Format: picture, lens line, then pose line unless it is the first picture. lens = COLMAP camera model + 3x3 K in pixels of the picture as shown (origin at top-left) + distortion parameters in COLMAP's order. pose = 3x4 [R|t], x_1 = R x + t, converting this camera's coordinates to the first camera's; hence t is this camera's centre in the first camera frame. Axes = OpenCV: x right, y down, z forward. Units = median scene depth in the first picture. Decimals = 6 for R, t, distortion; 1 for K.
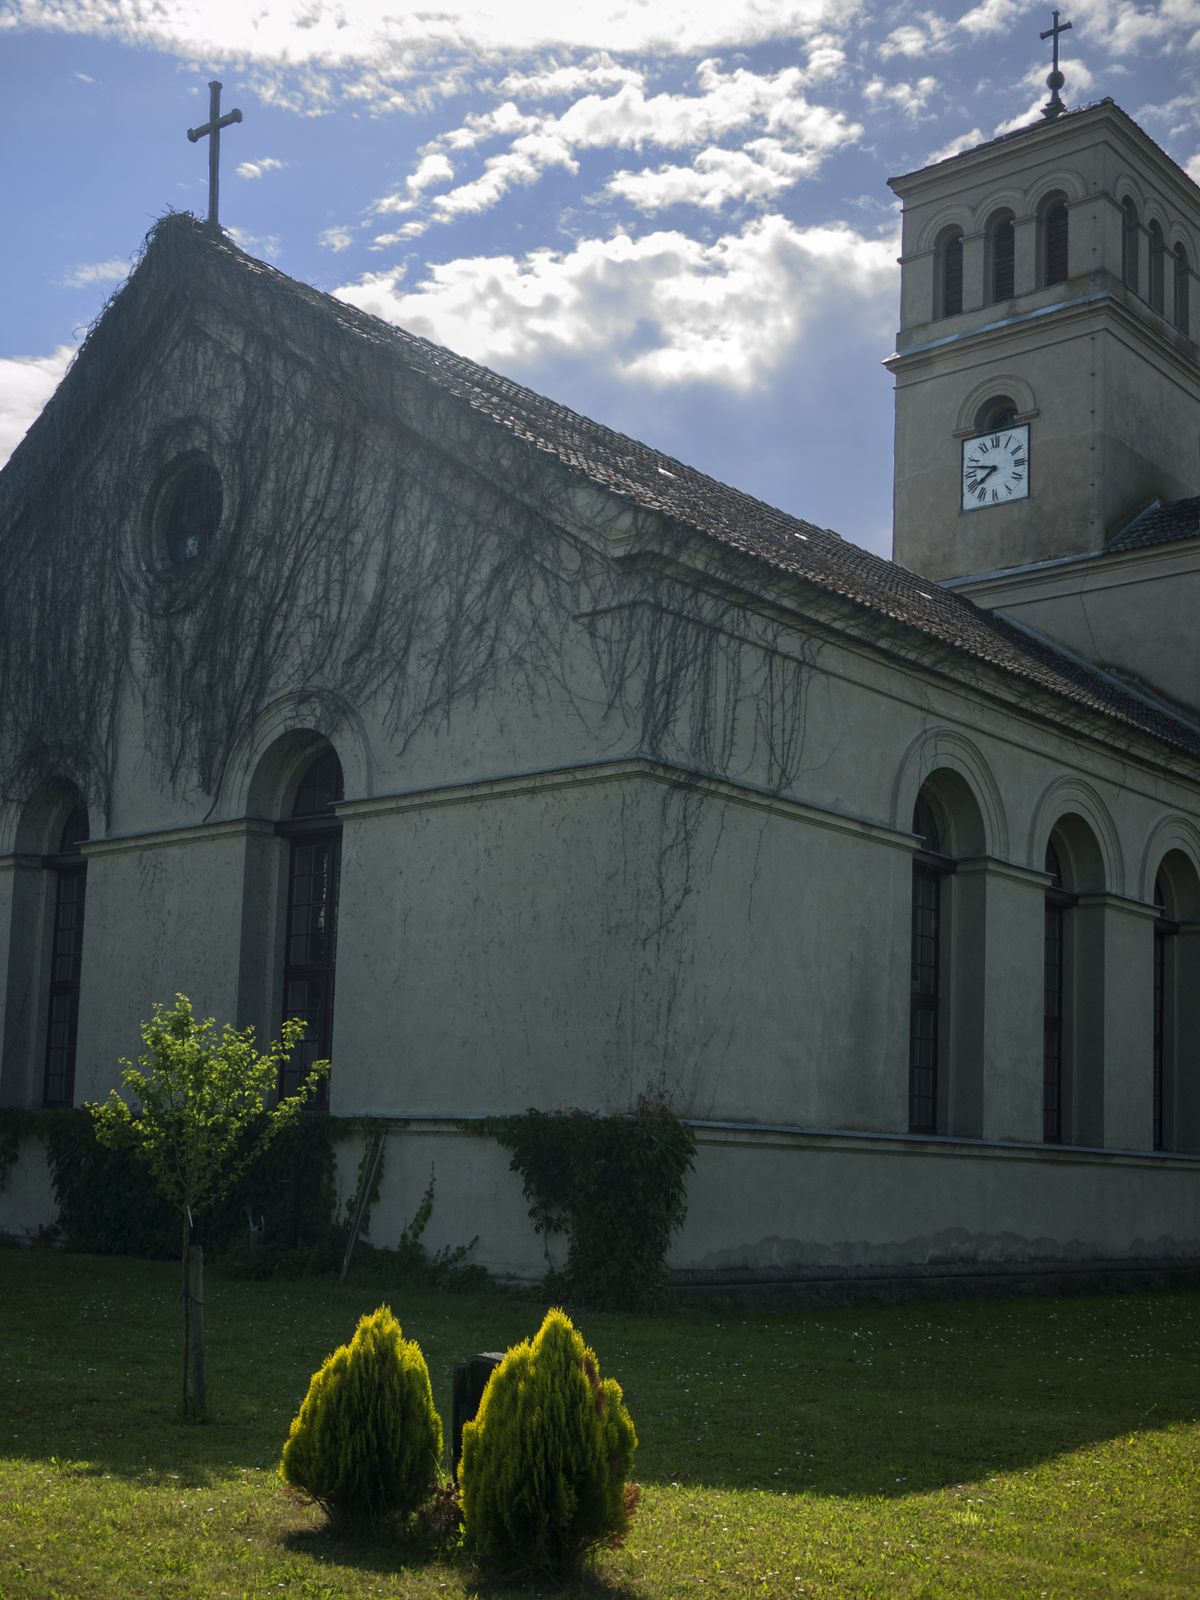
lens RADIAL K [[1915.1, 0, 595.0], [0, 1915.1, 911.8], [0, 0, 1]] dist [-0.020216, 0.055564]
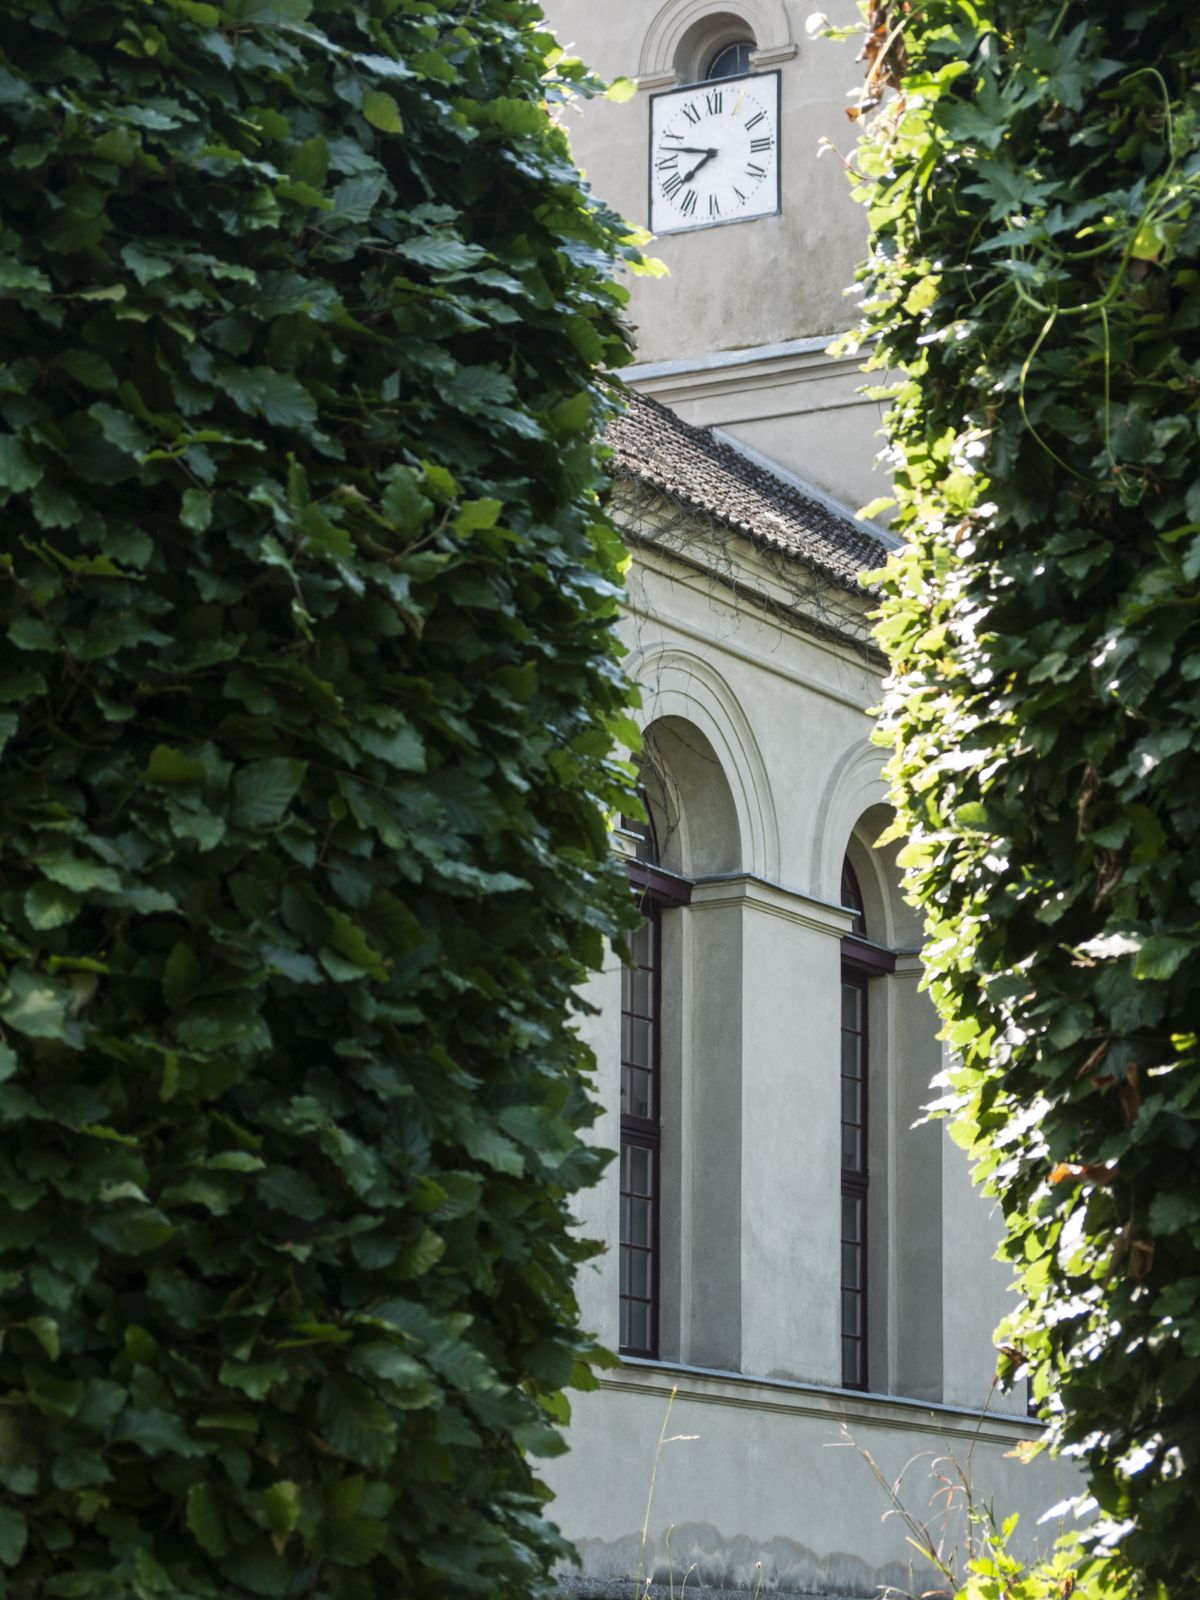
lens RADIAL K [[4403.3, 0, 600.0], [0, 4403.3, 800.0], [0, 0, 1]] dist [0.026330, -0.307451]
pose [[0.980917, 0.015113, 0.193837, -0.086509], [-0.002606, 0.997907, -0.064617, 0.032268], [-0.194408, 0.062879, 0.978903, -0.256895]]
